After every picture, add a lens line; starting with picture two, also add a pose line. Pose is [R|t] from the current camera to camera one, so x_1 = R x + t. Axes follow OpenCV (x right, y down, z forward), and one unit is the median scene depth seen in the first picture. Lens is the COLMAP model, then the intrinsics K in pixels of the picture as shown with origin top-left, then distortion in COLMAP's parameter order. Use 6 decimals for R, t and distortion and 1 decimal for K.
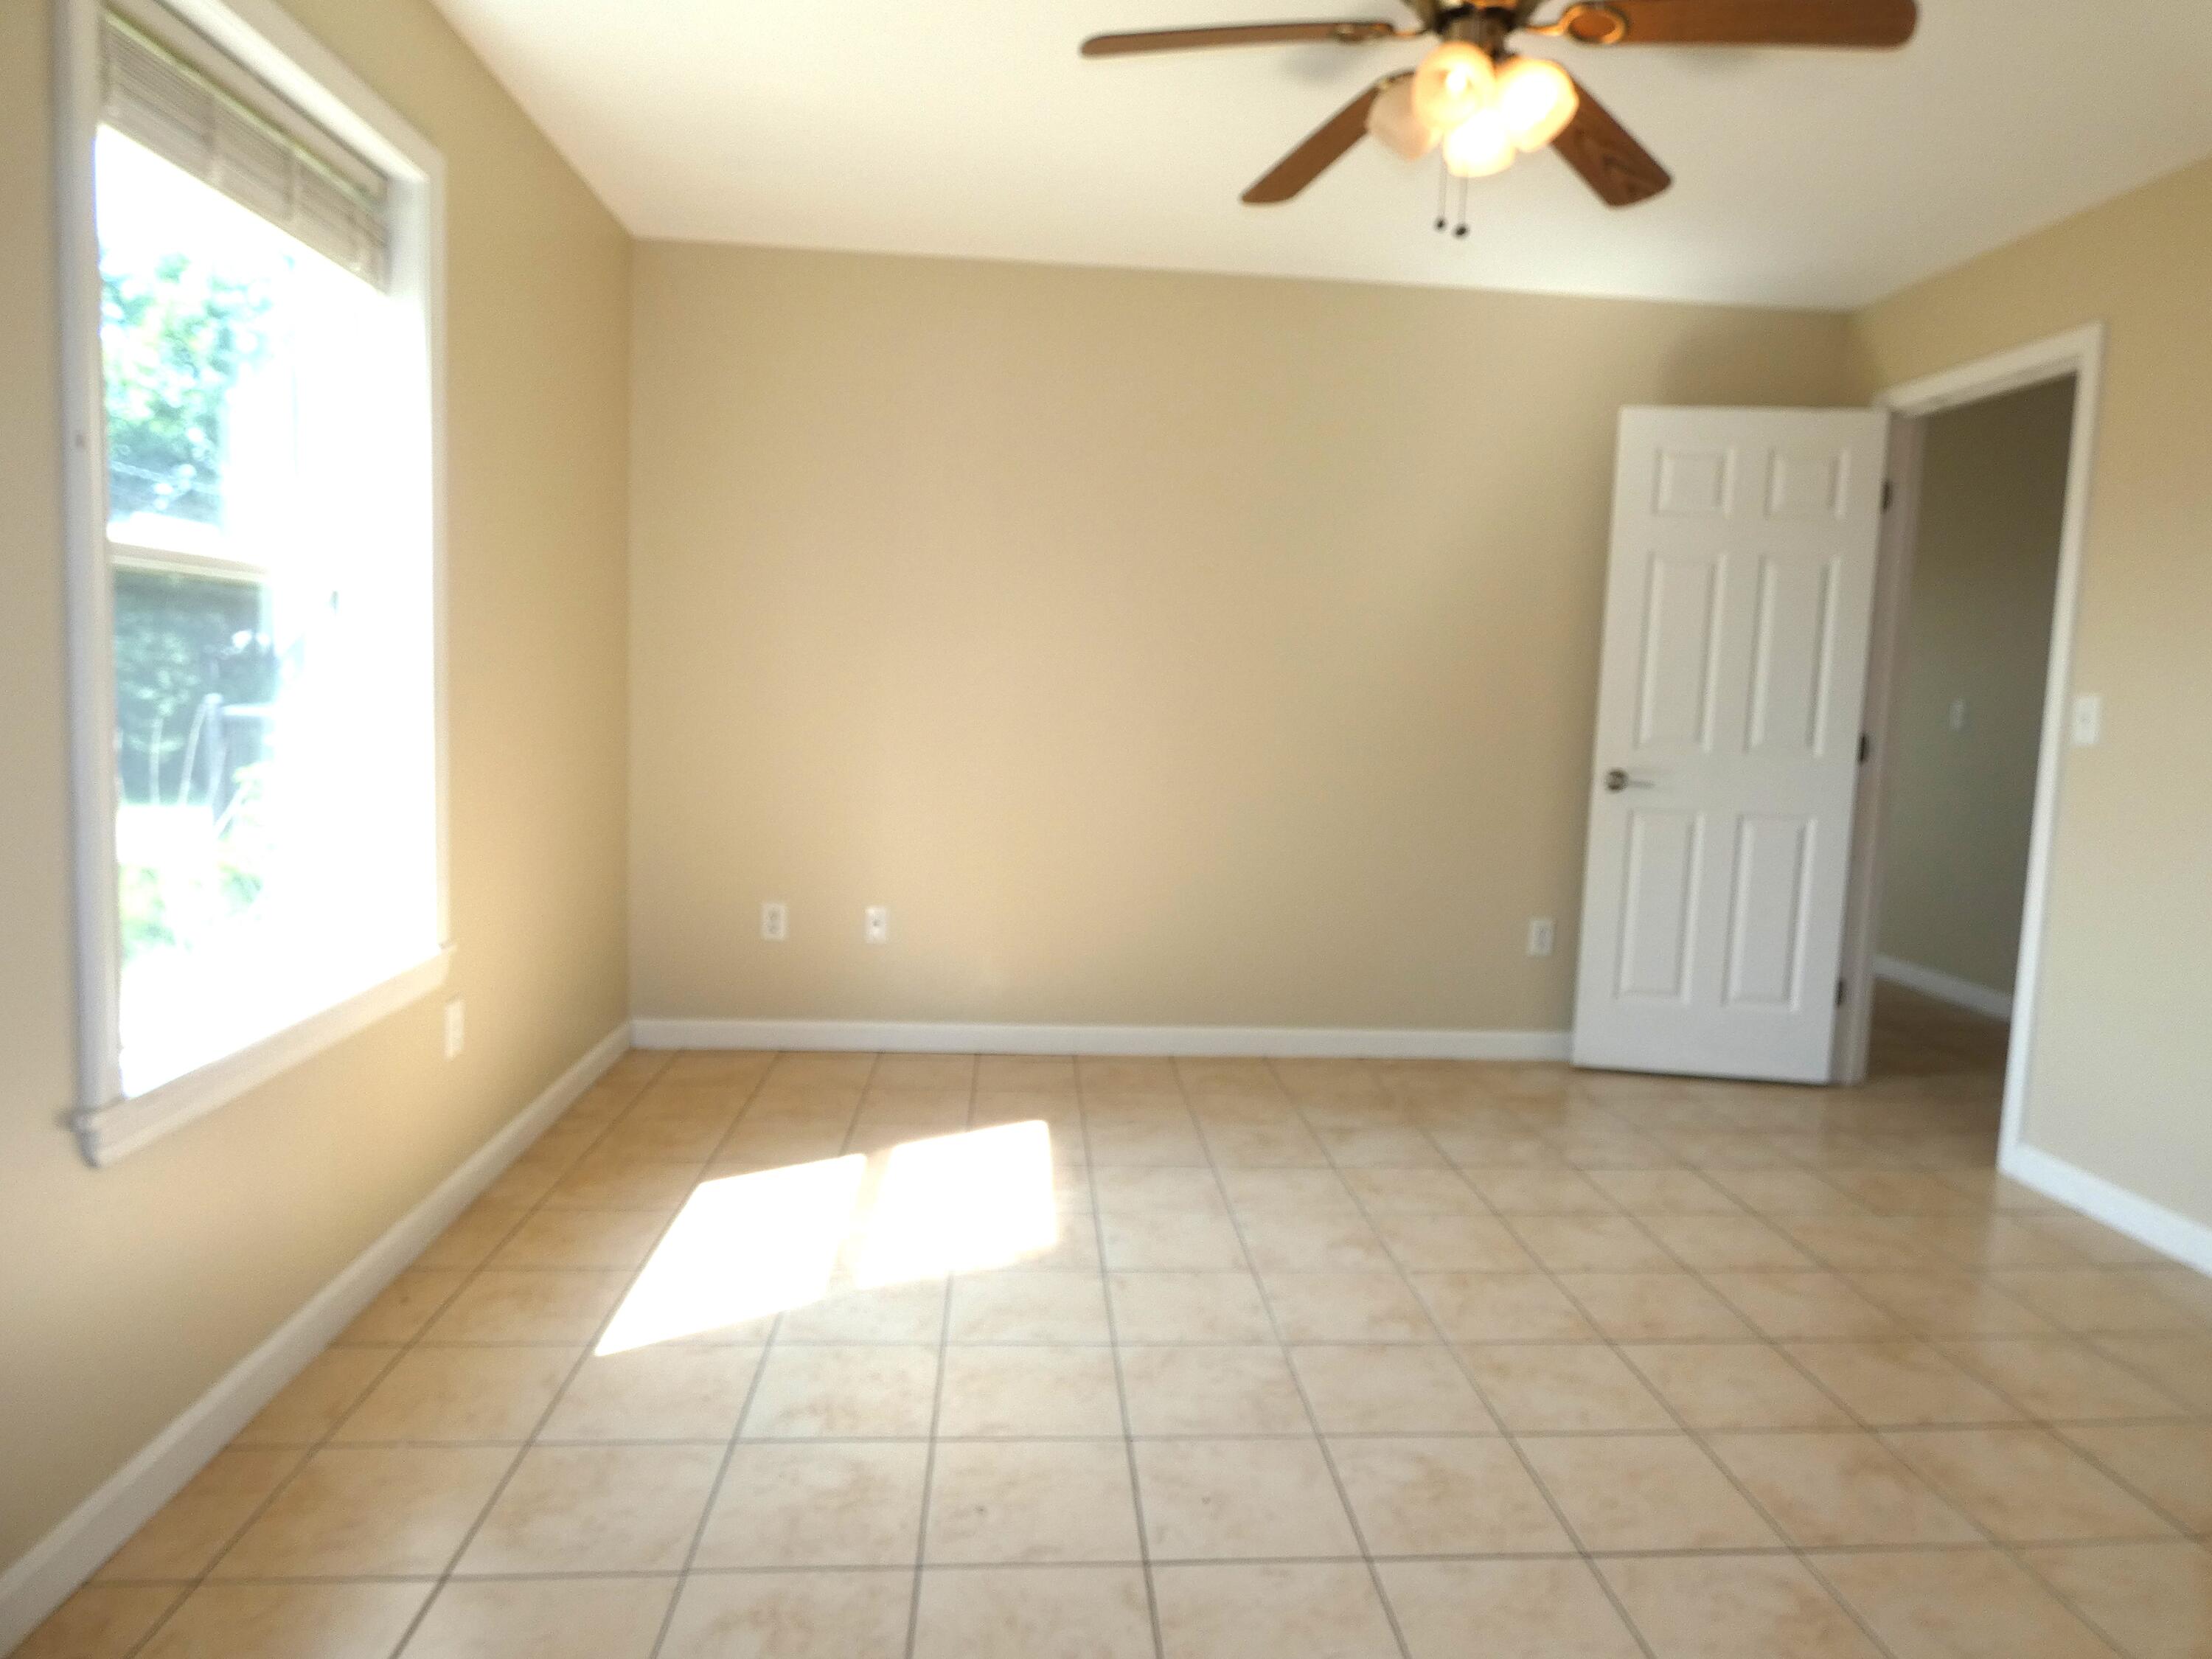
lens RADIAL K [[1331.1, 0, 1141.3], [0, 1331.1, 828.9], [0, 0, 1]] dist [-0.002033, 0.000540]
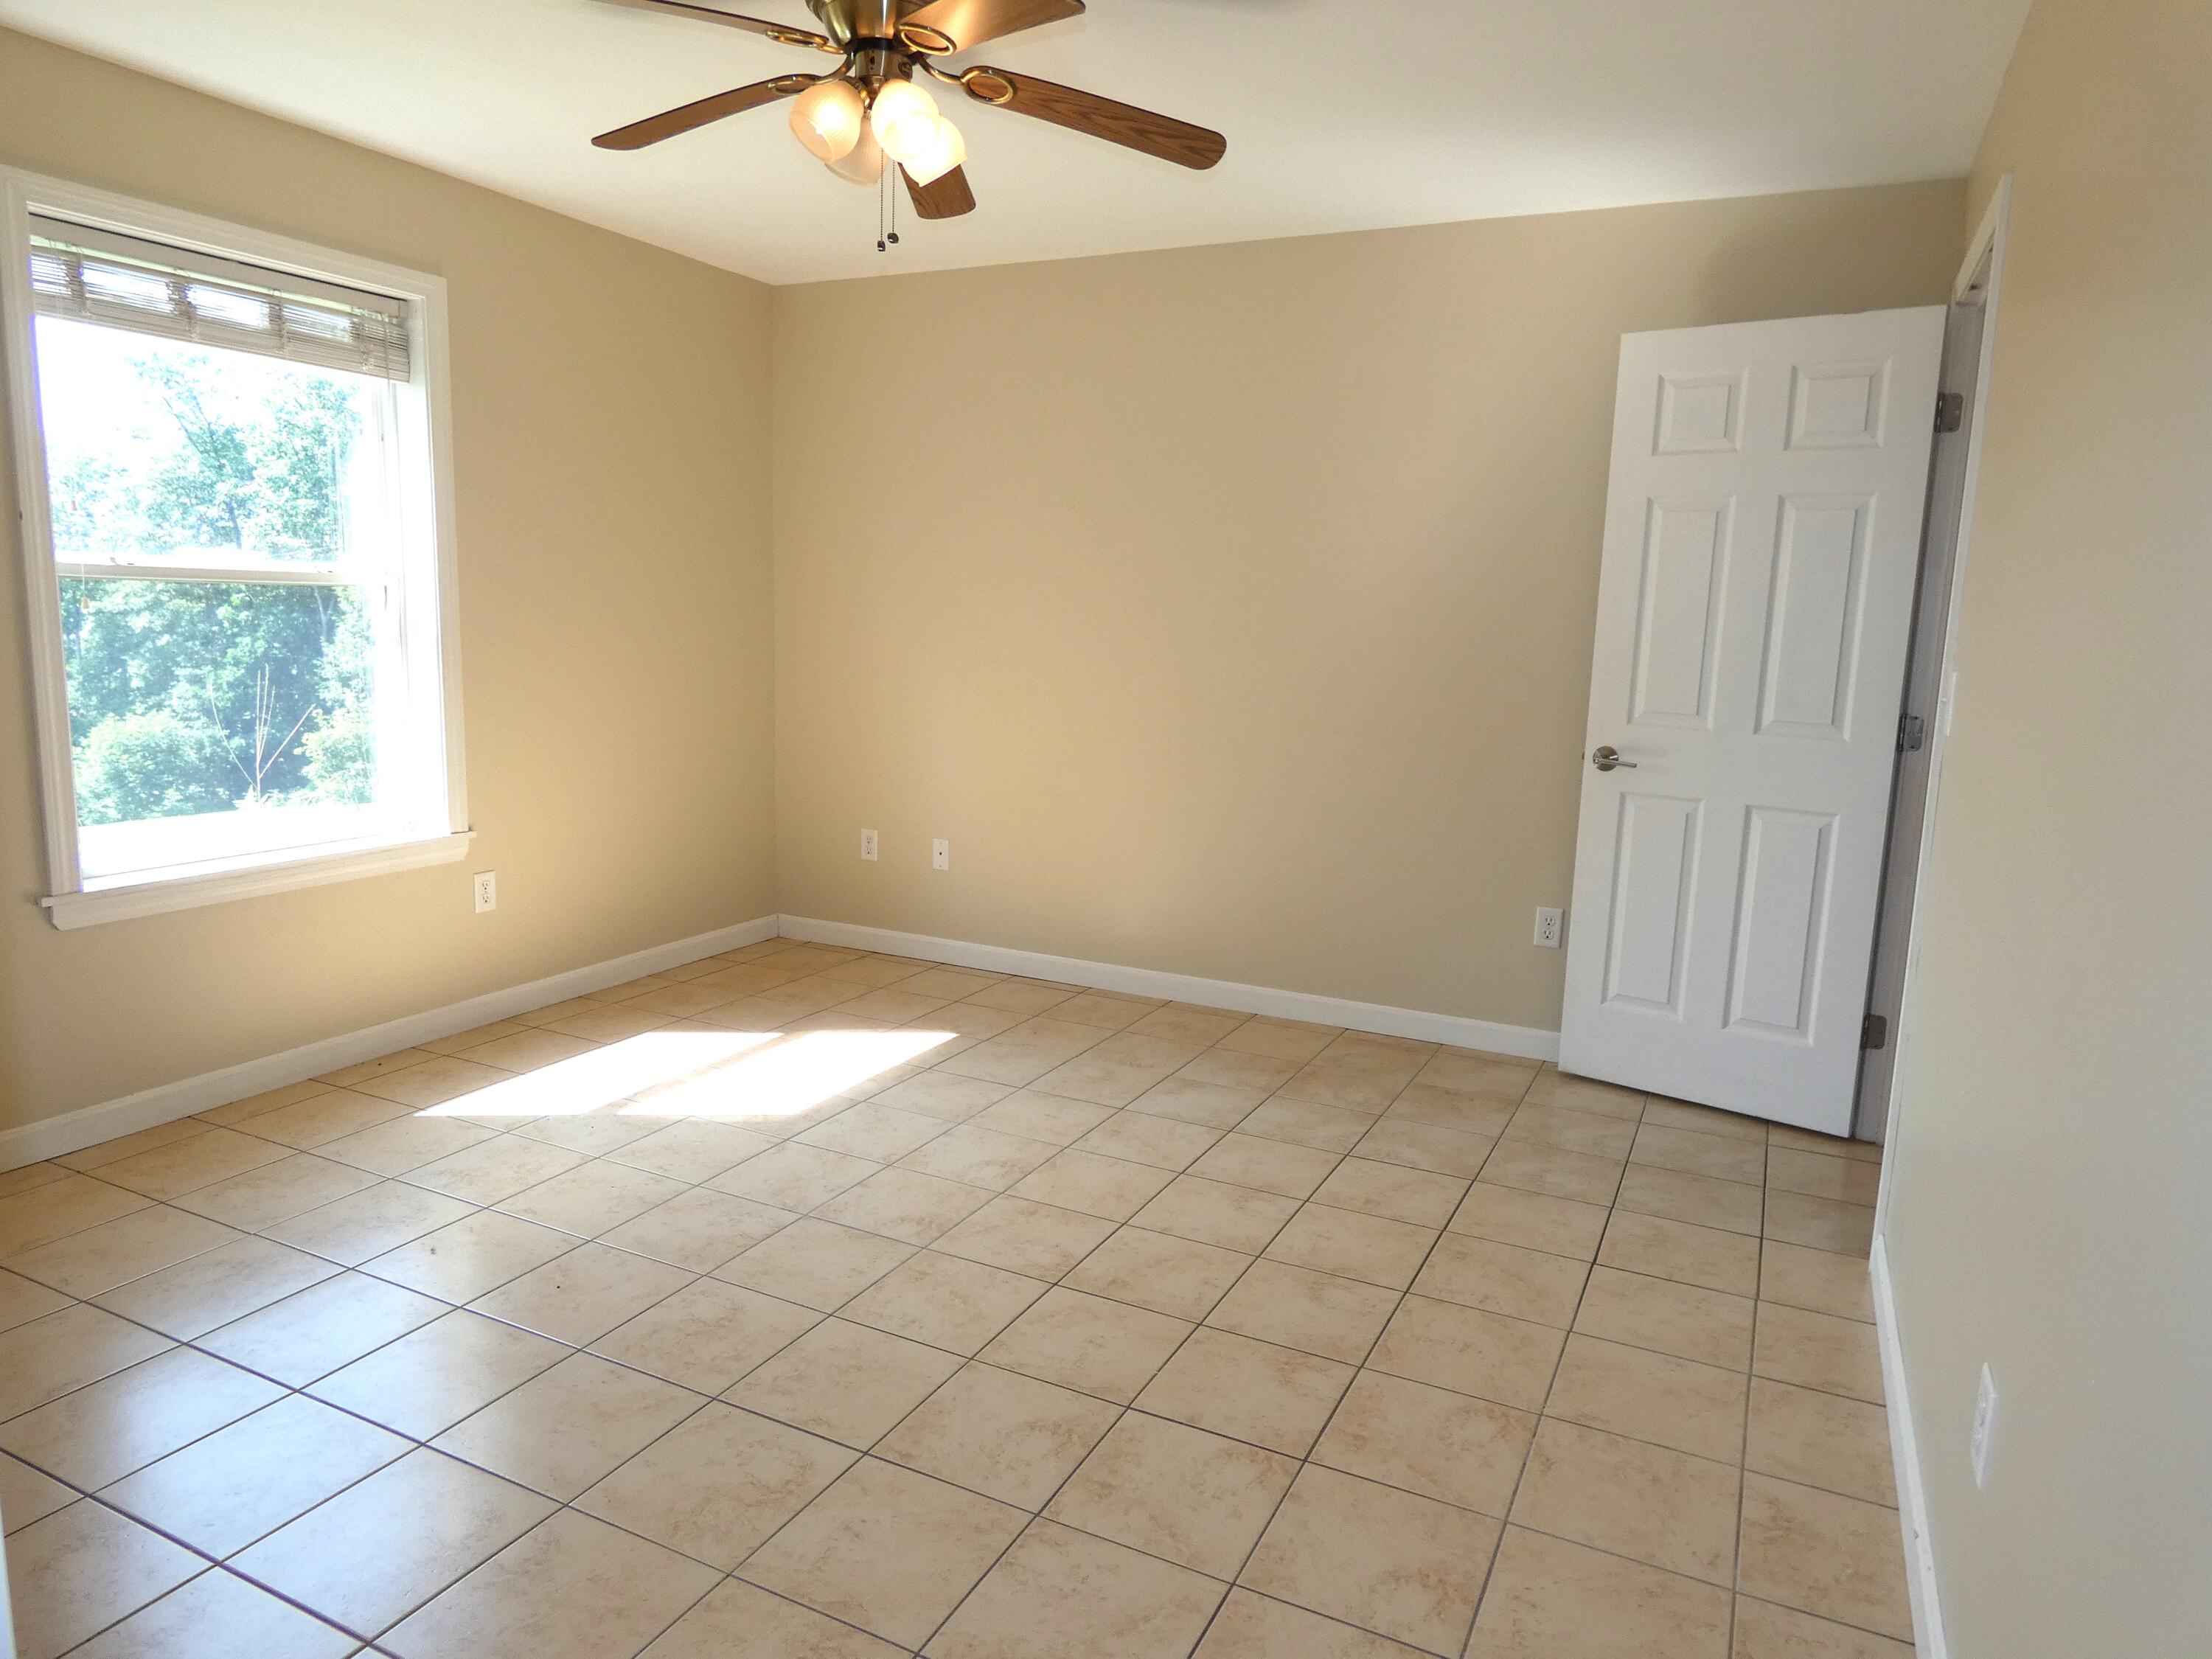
lens RADIAL K [[1331.1, 0, 1148.8], [0, 1331.1, 831.9], [0, 0, 1]] dist [-0.002033, 0.000540]
pose [[0.867958, 0.071106, -0.491520, 0.736091], [-0.053403, 0.997322, 0.049975, -0.022162], [0.493757, -0.017128, 0.869431, 0.103542]]
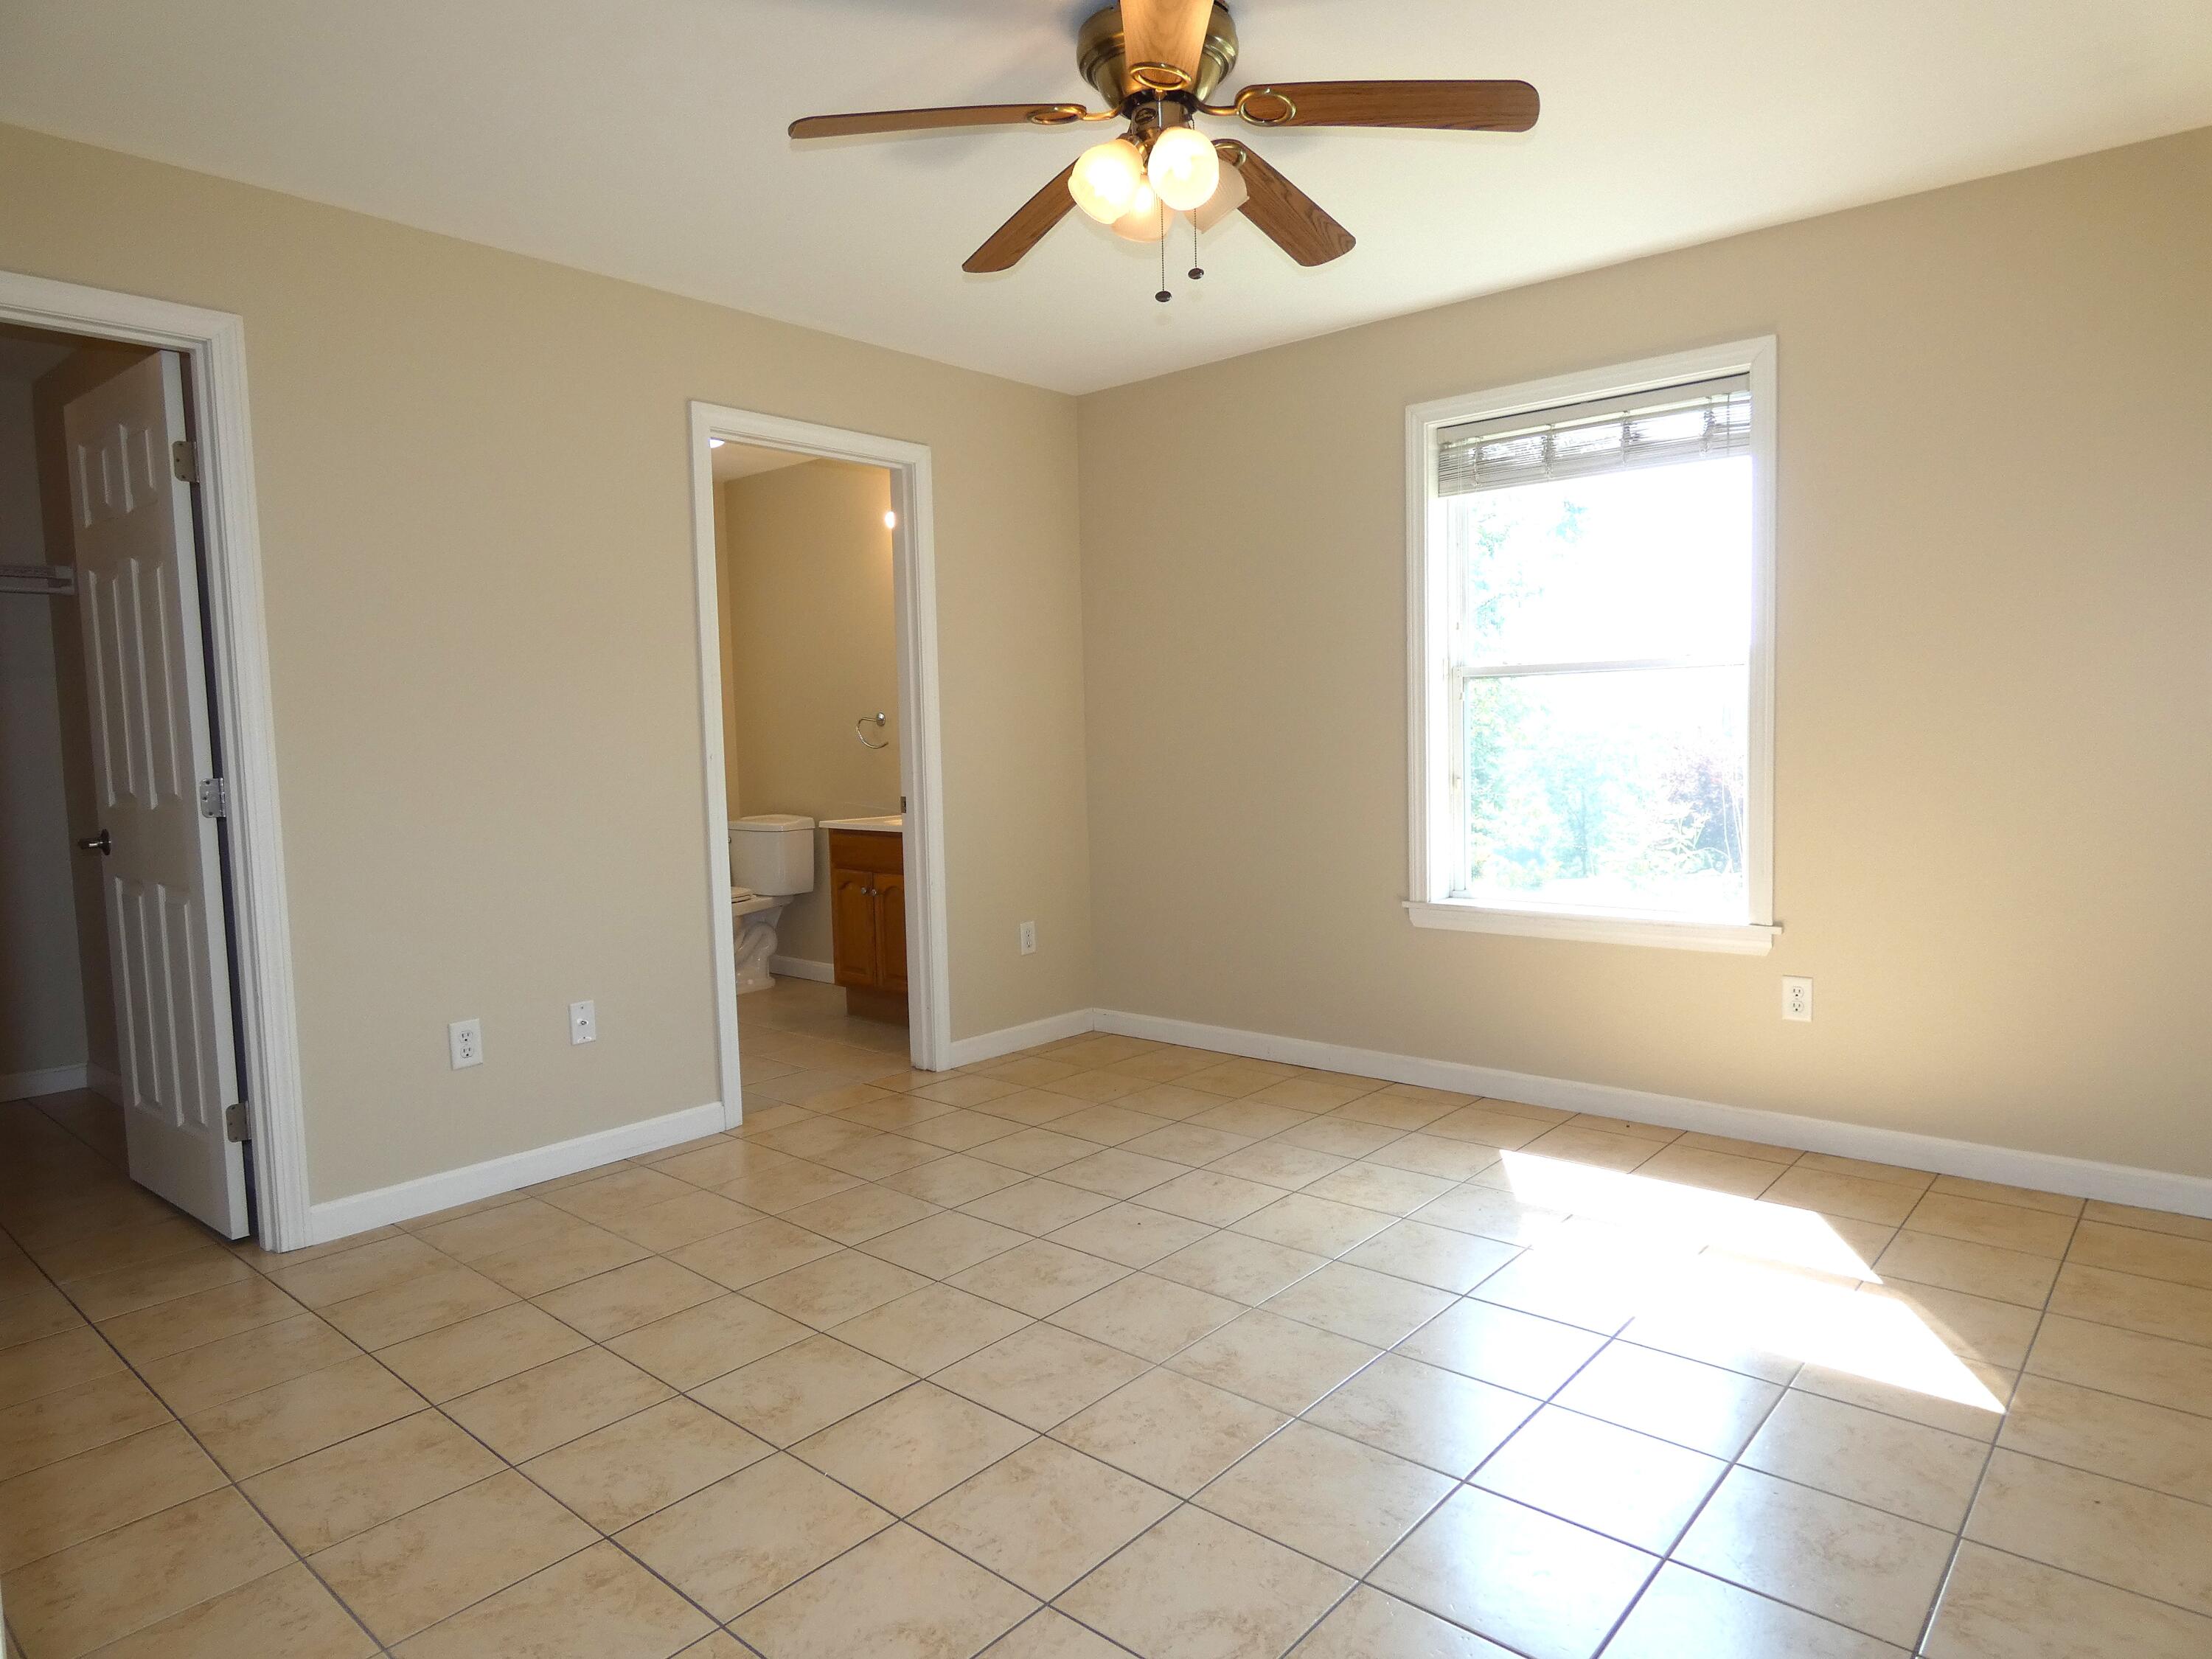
lens RADIAL K [[1331.1, 0, 1121.9], [0, 1331.1, 830.9], [0, 0, 1]] dist [-0.002033, 0.000540]
pose [[-0.709297, 0.037915, -0.703890, 0.758290], [-0.075661, 0.988689, 0.129498, -0.114491], [0.700838, 0.145110, -0.698405, 1.305630]]
